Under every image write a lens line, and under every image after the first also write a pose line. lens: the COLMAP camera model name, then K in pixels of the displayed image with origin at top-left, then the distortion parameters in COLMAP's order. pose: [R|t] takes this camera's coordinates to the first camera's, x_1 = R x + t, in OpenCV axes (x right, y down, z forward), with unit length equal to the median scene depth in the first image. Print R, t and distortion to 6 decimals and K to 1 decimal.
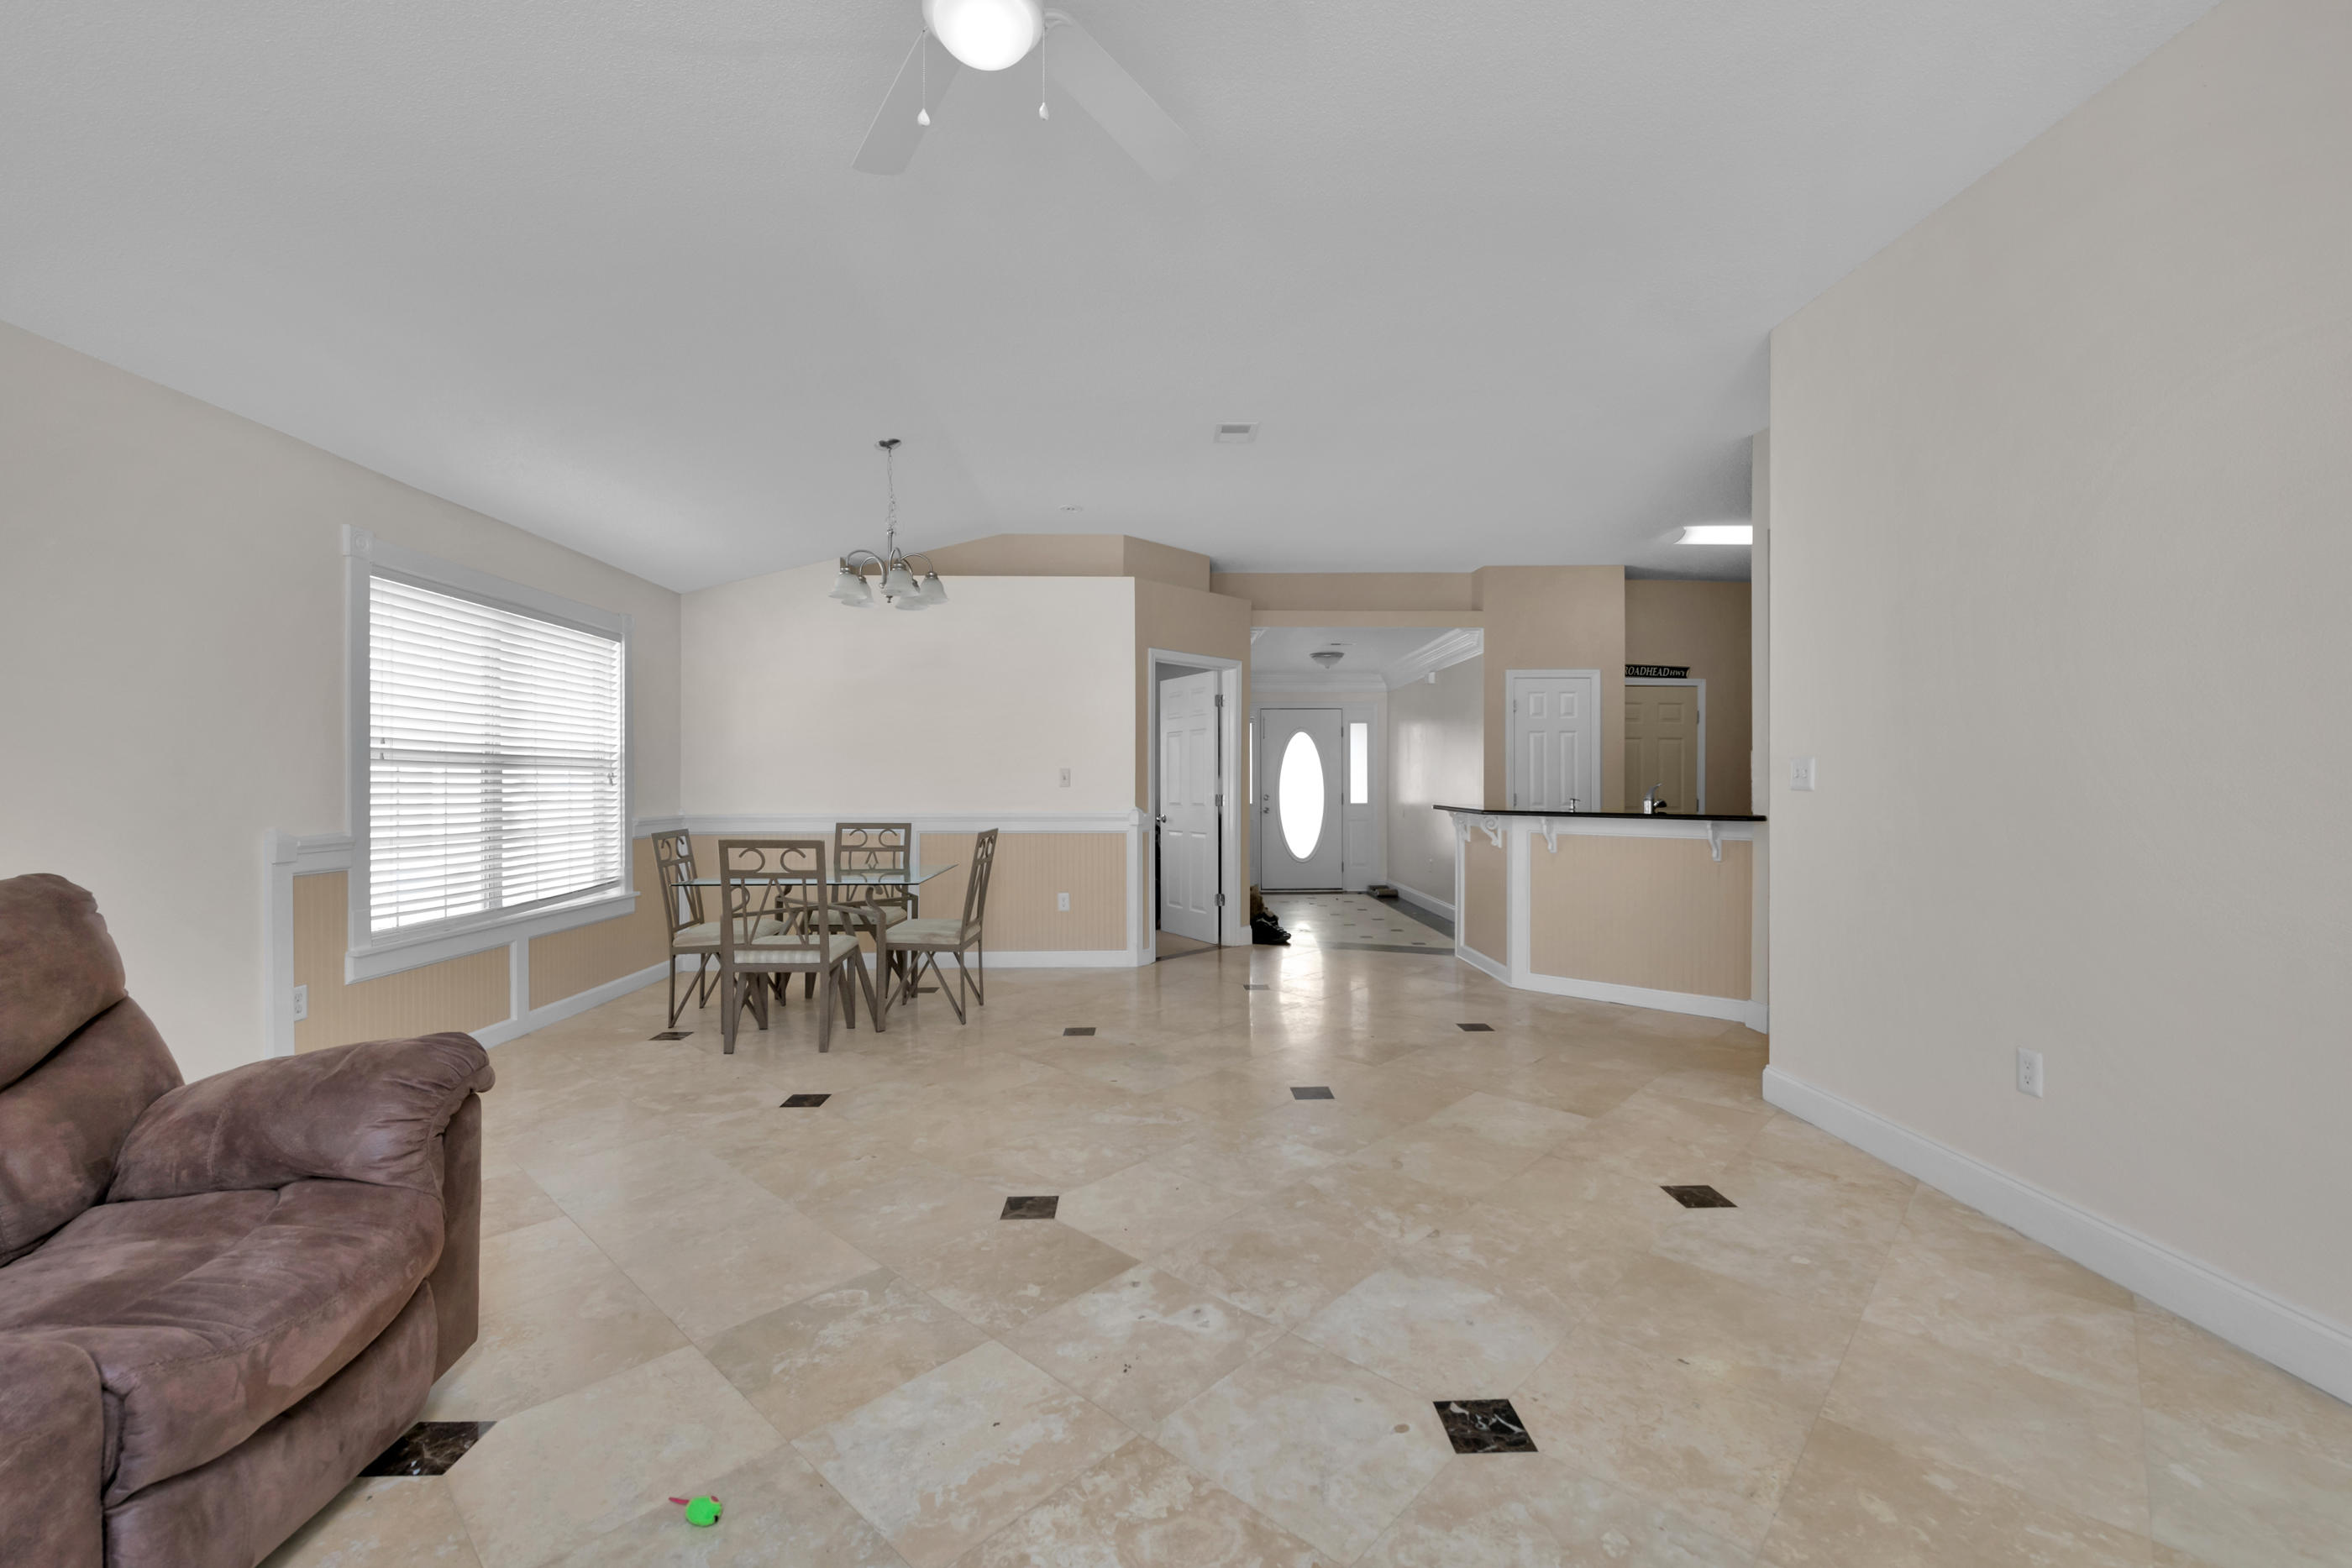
lens RADIAL K [[952.0, 0, 1231.7], [0, 952.0, 779.6], [0, 0, 1]] dist [-0.000121, -0.000400]
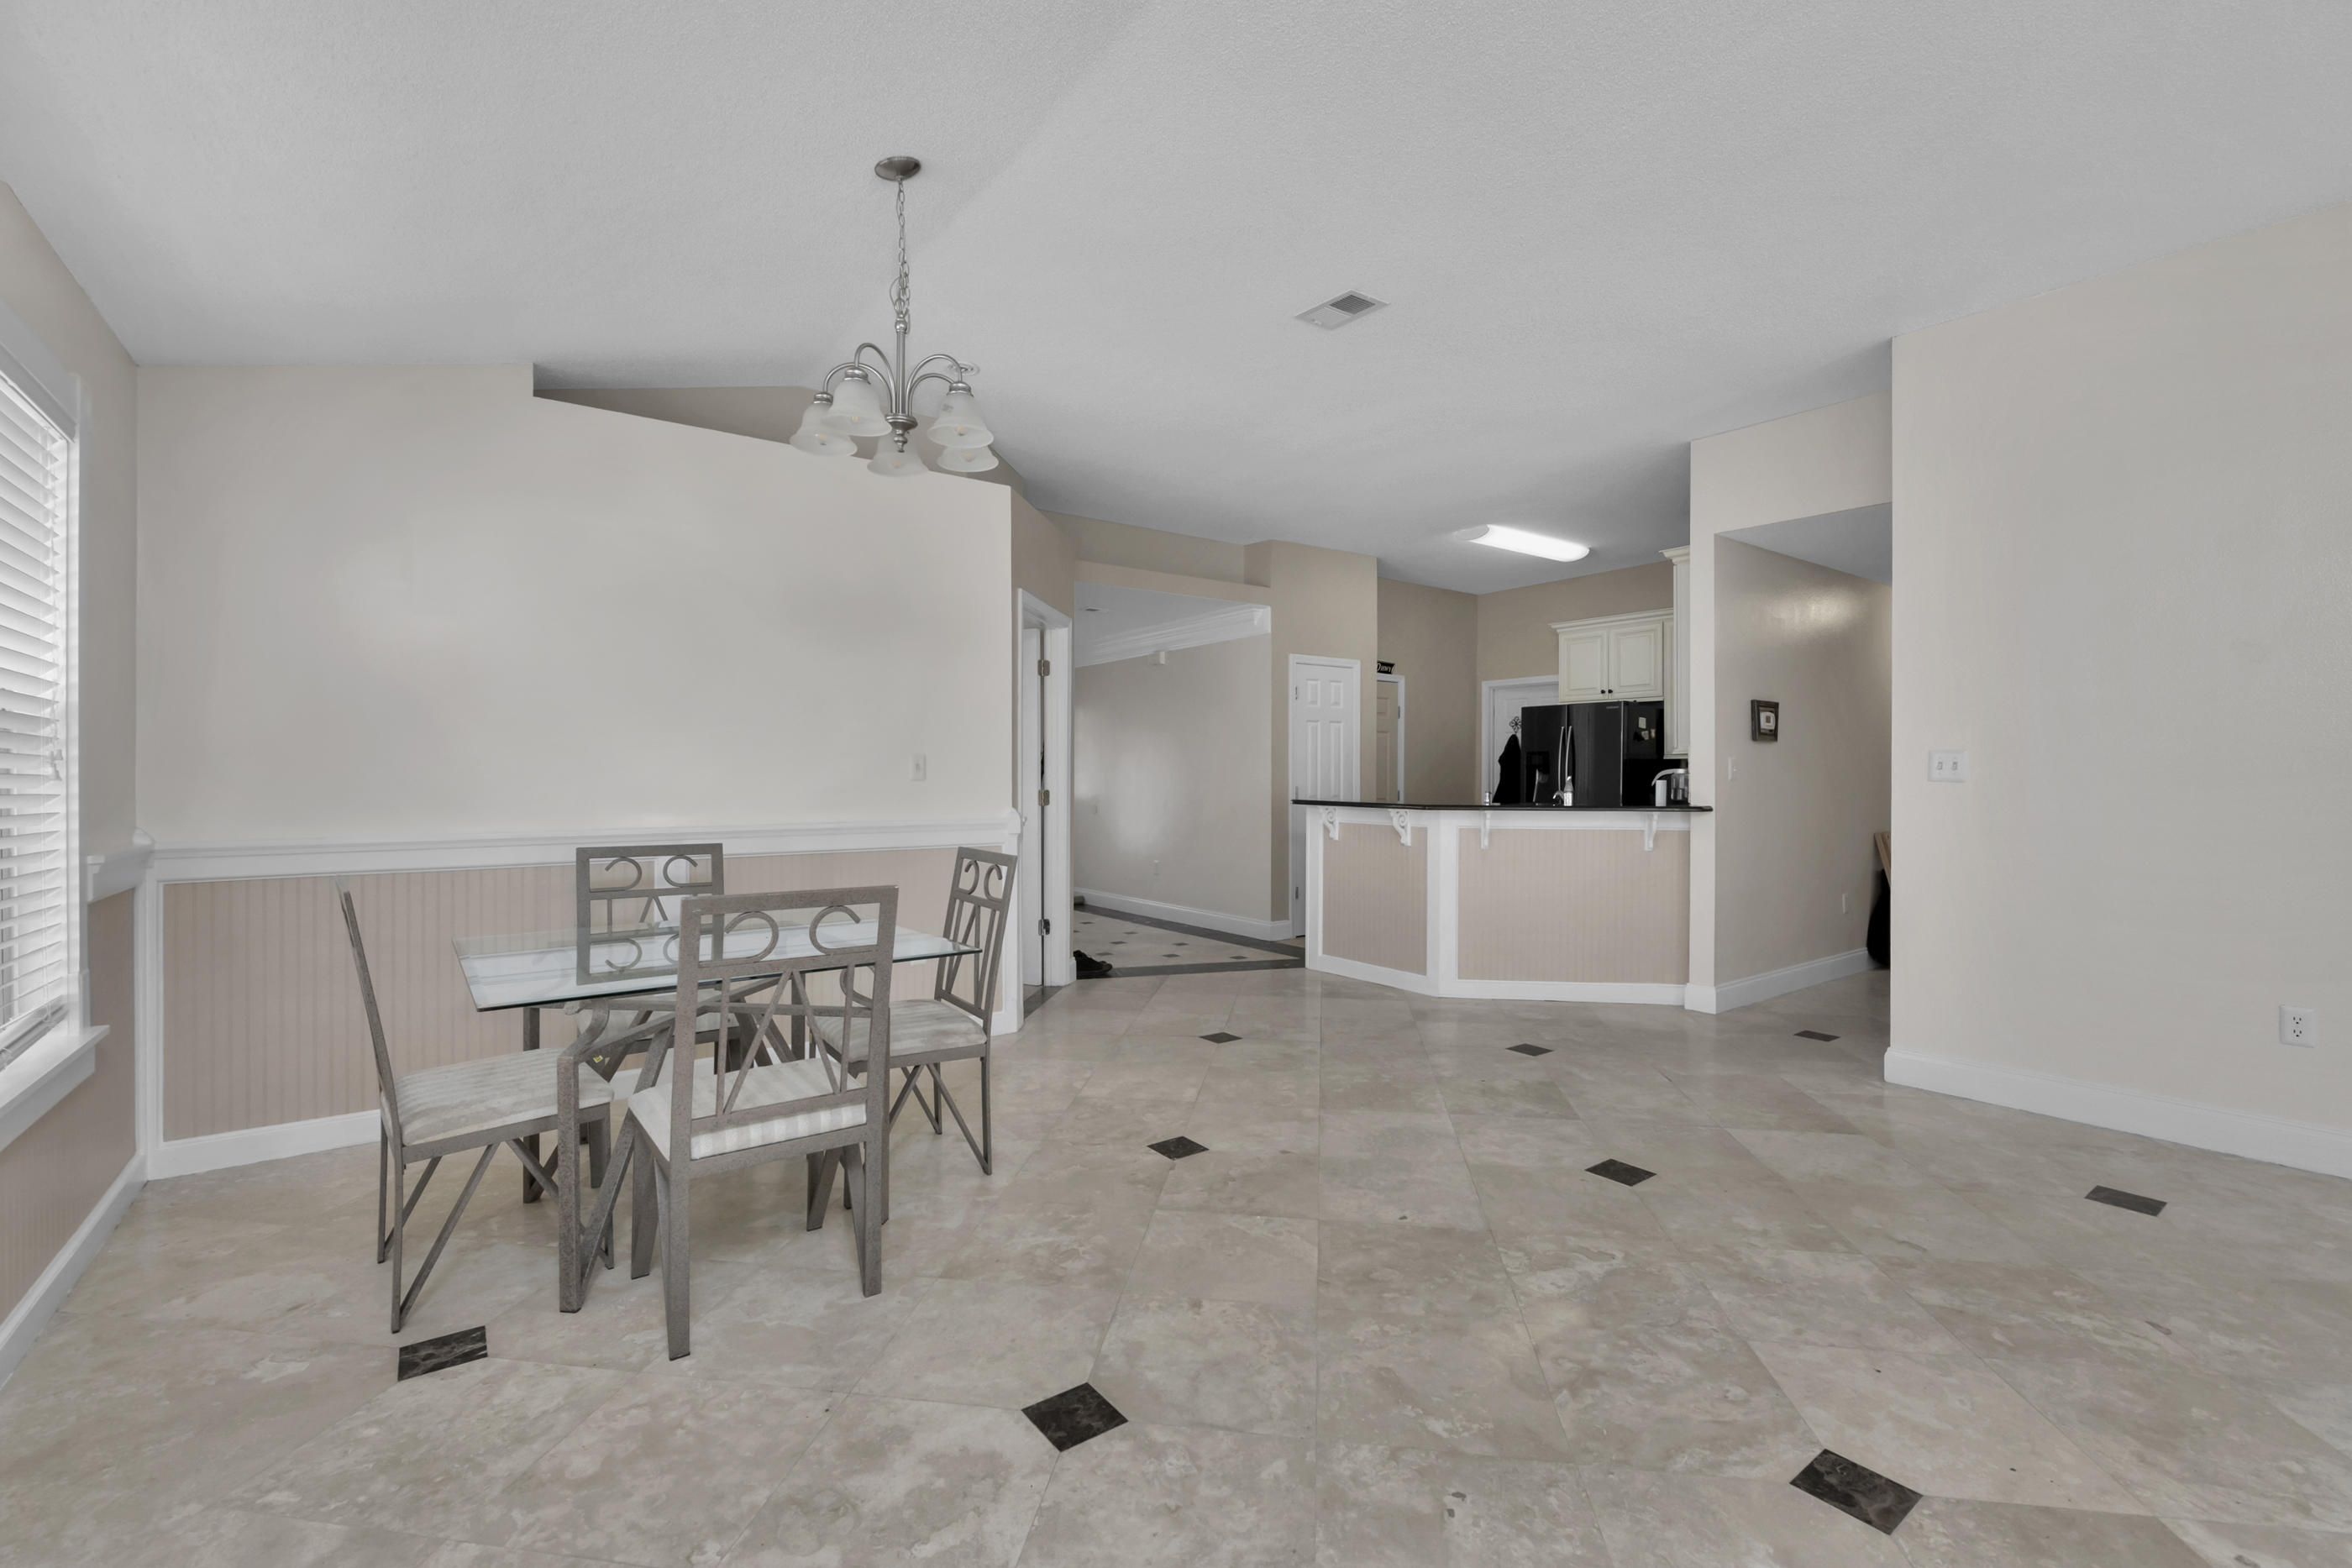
lens RADIAL K [[976.7, 0, 1178.8], [0, 976.7, 771.3], [0, 0, 1]] dist [-0.003003, -0.001362]
pose [[0.839431, 0.002367, 0.543461, -0.664528], [-0.002118, 0.999997, -0.001083, 0.002446], [-0.543462, -0.000242, 0.839434, 0.534158]]
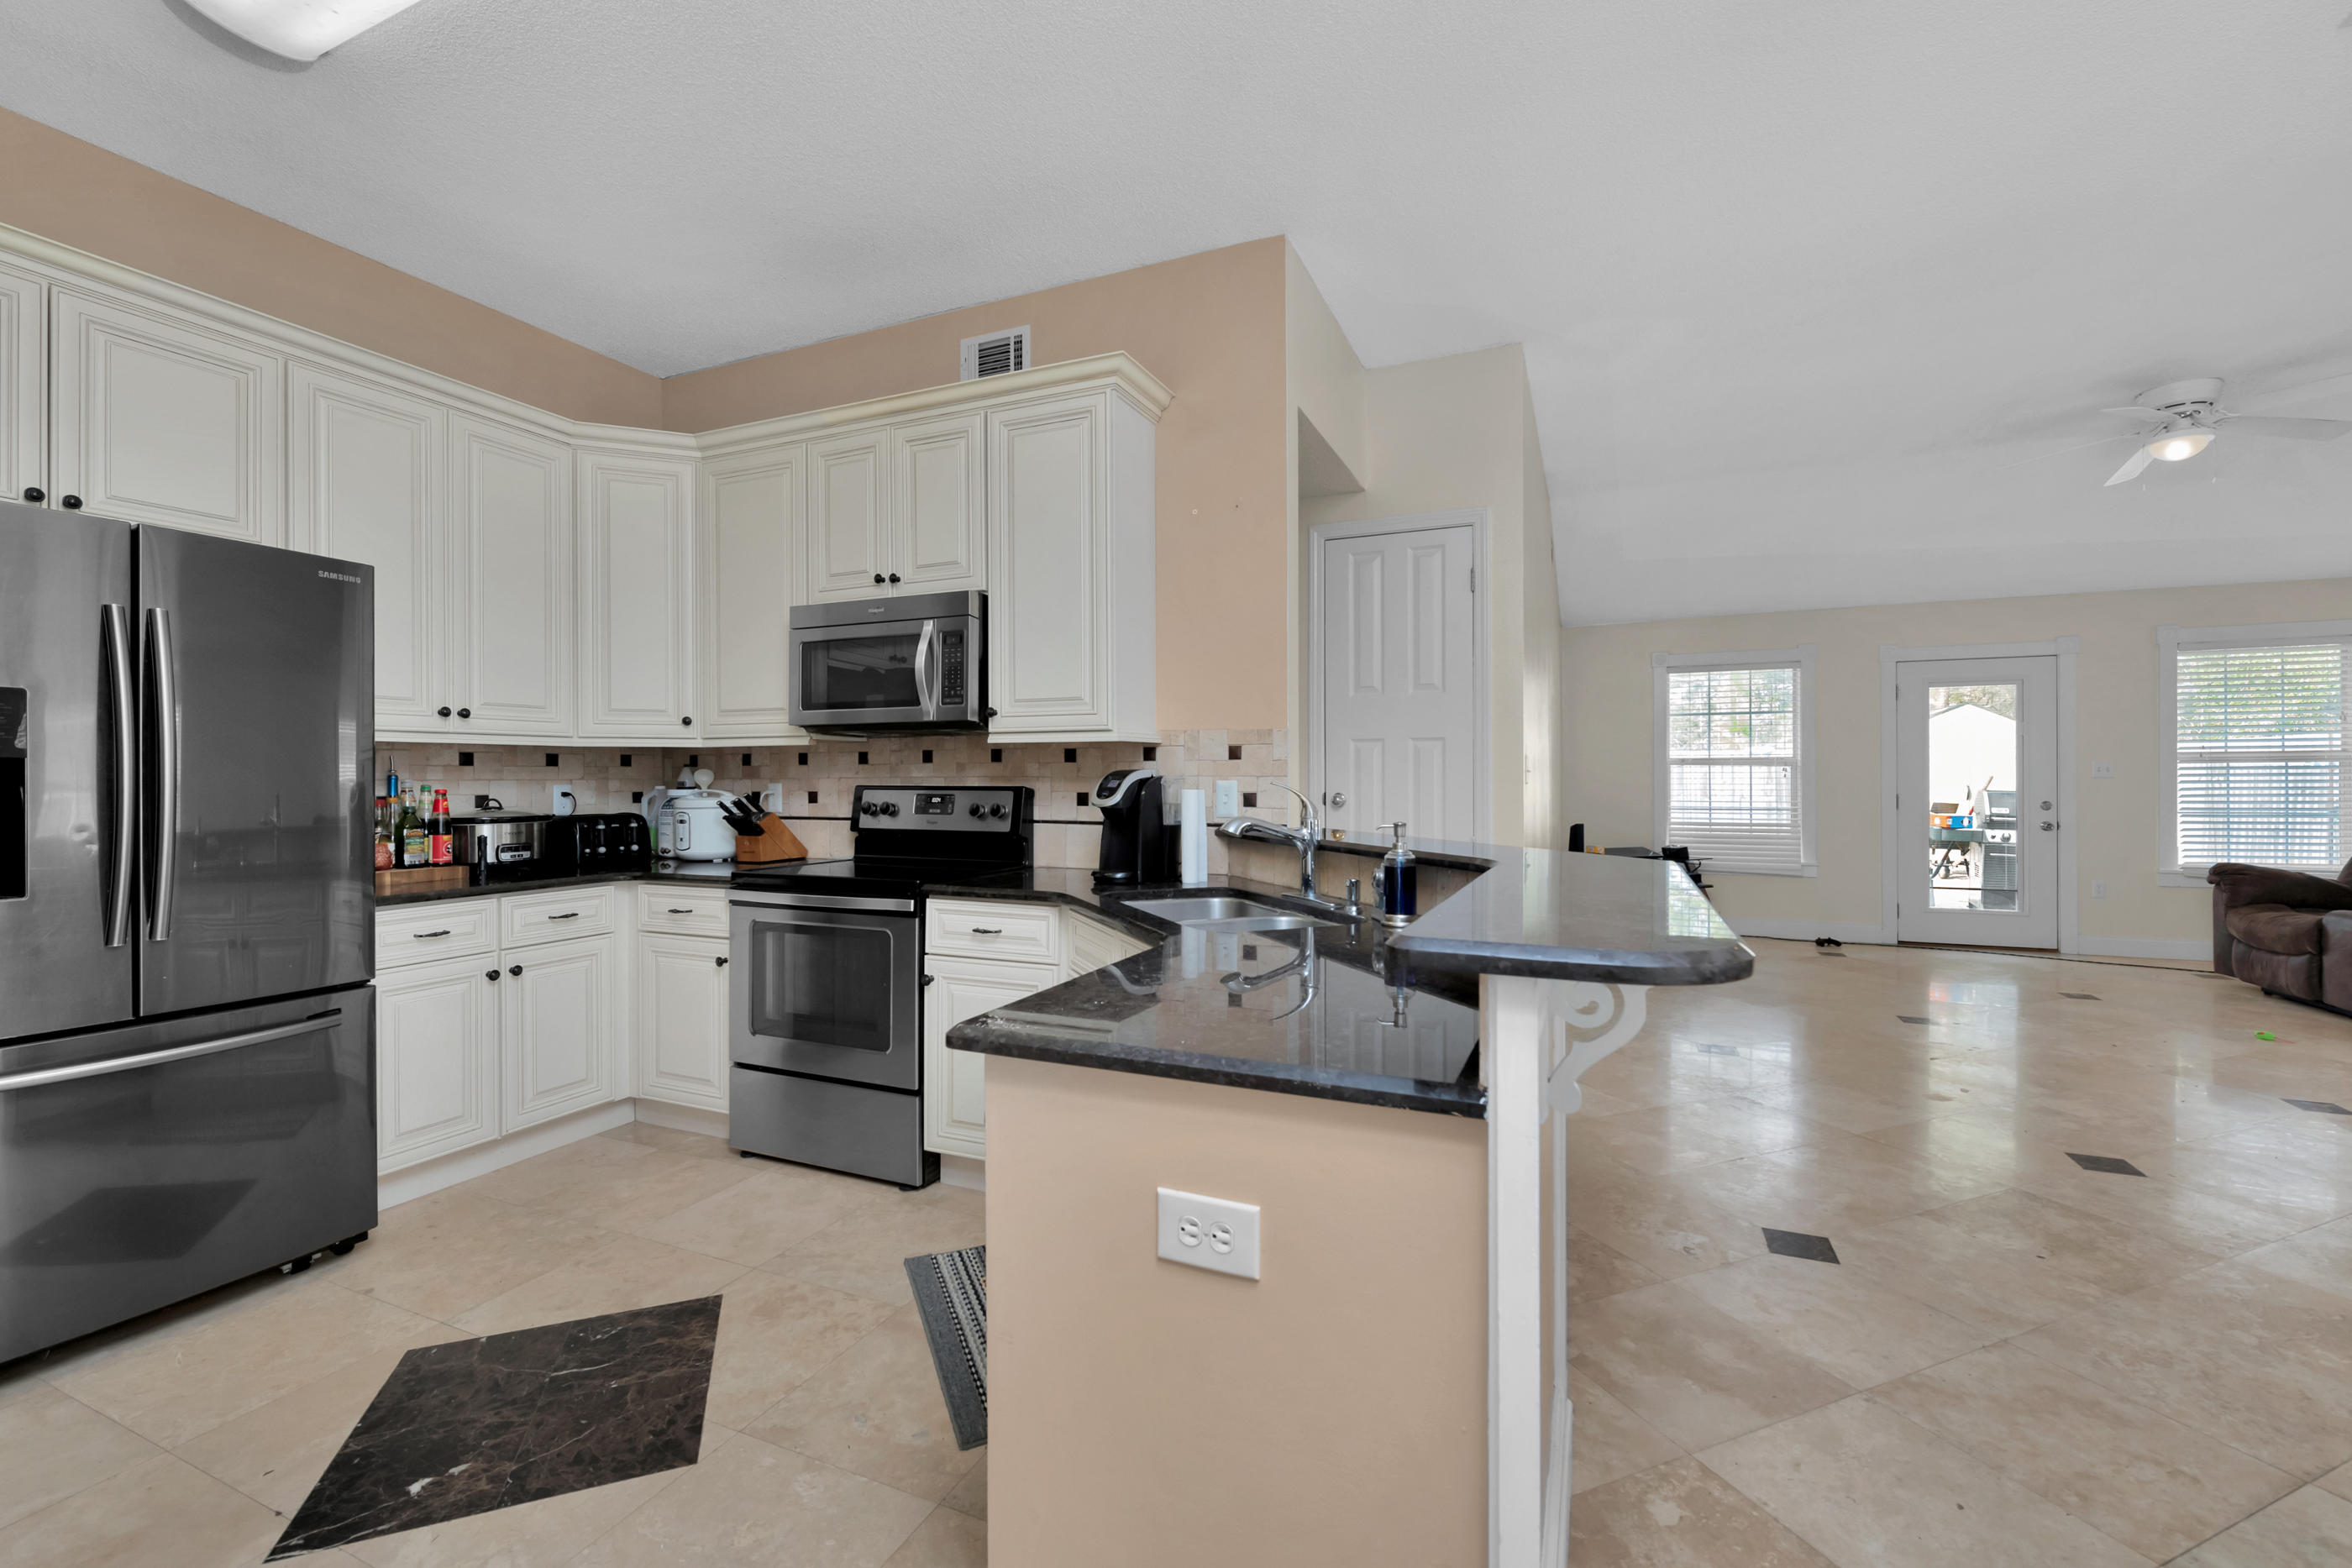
lens RADIAL K [[952.0, 0, 1231.7], [0, 952.0, 779.6], [0, 0, 1]] dist [-0.000121, -0.000400]
pose [[-0.894179, 0.002490, 0.447703, 0.383021], [0.003312, 0.999994, 0.001054, 0.003471], [-0.447697, 0.002425, -0.894182, 2.065514]]
